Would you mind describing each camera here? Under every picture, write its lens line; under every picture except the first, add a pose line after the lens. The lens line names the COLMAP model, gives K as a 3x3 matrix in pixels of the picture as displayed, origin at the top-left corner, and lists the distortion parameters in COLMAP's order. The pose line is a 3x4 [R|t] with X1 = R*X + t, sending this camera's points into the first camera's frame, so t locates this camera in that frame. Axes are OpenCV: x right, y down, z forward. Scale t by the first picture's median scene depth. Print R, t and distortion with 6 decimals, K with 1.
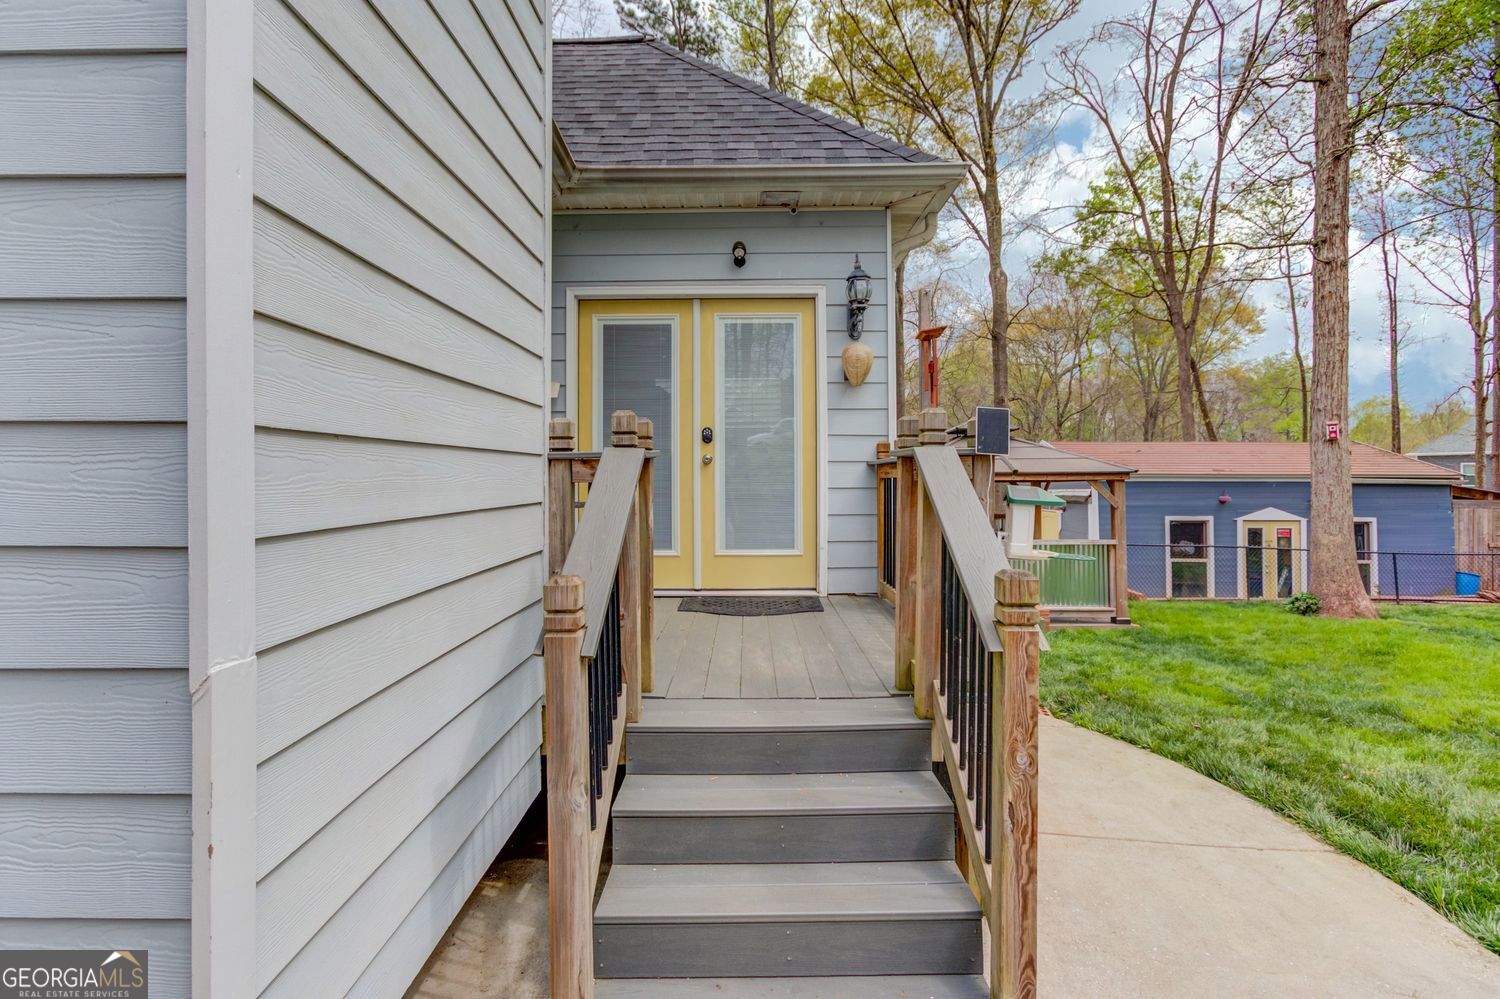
lens RADIAL K [[712.7, 0, 747.4], [0, 712.7, 472.0], [0, 0, 1]] dist [0.000105, 0.001247]
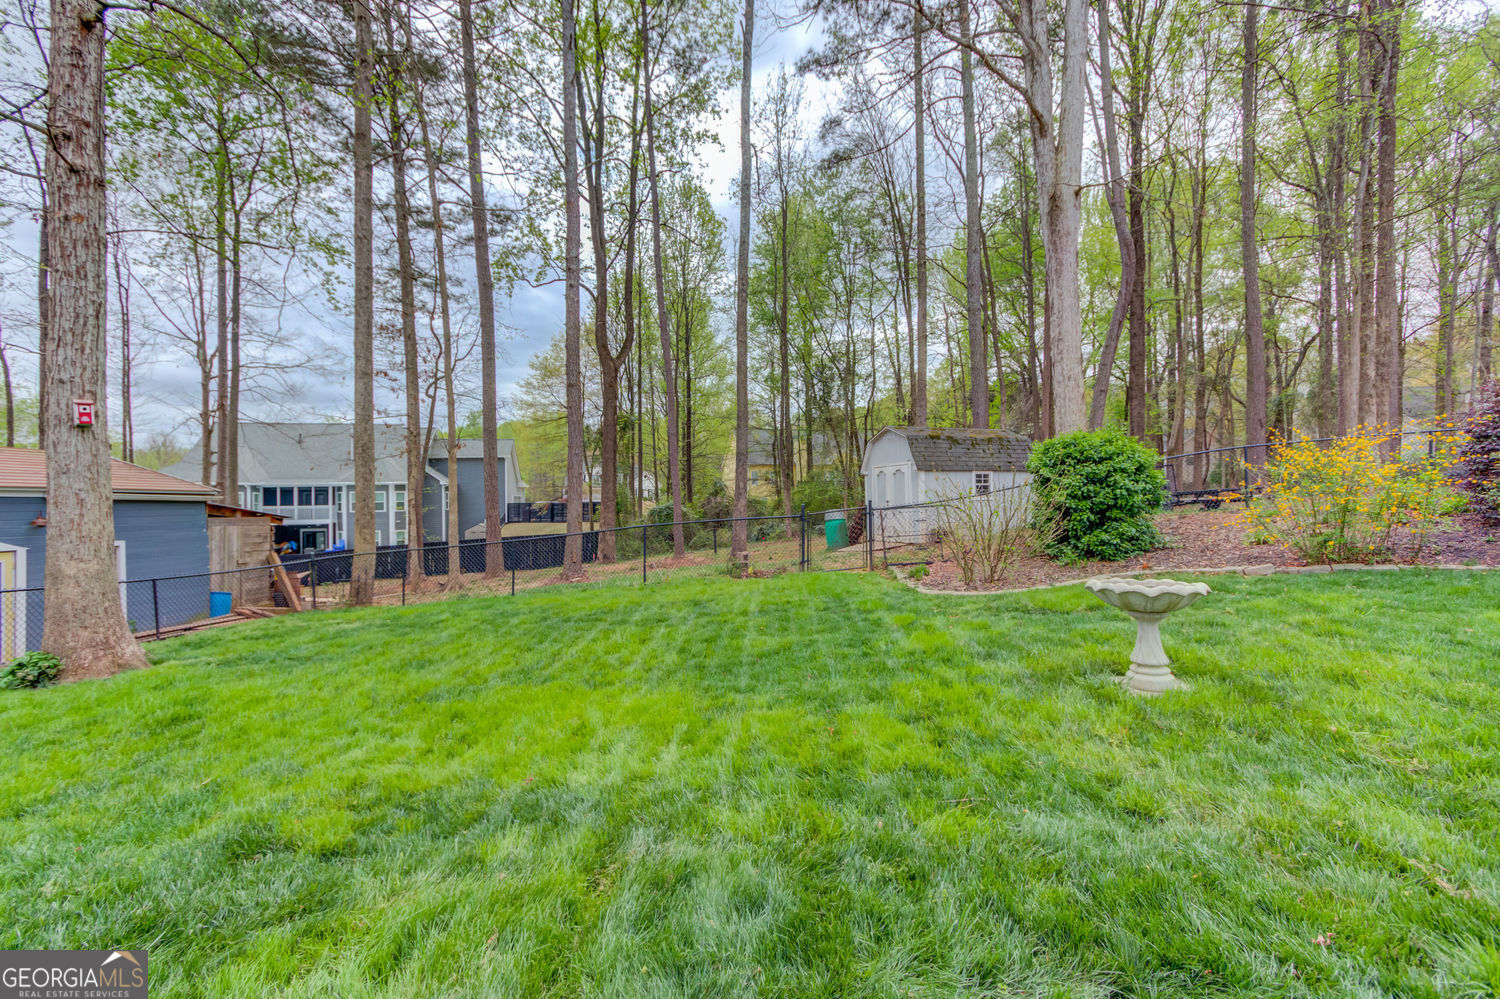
lens RADIAL K [[672.6, 0, 749.8], [0, 672.6, 495.6], [0, 0, 1]] dist [0.028091, -0.001010]
pose [[0.083716, 0.010709, 0.996432, 0.138170], [0.005506, 0.999922, -0.011209, 0.024251], [-0.996474, 0.006425, 0.083650, 0.201479]]
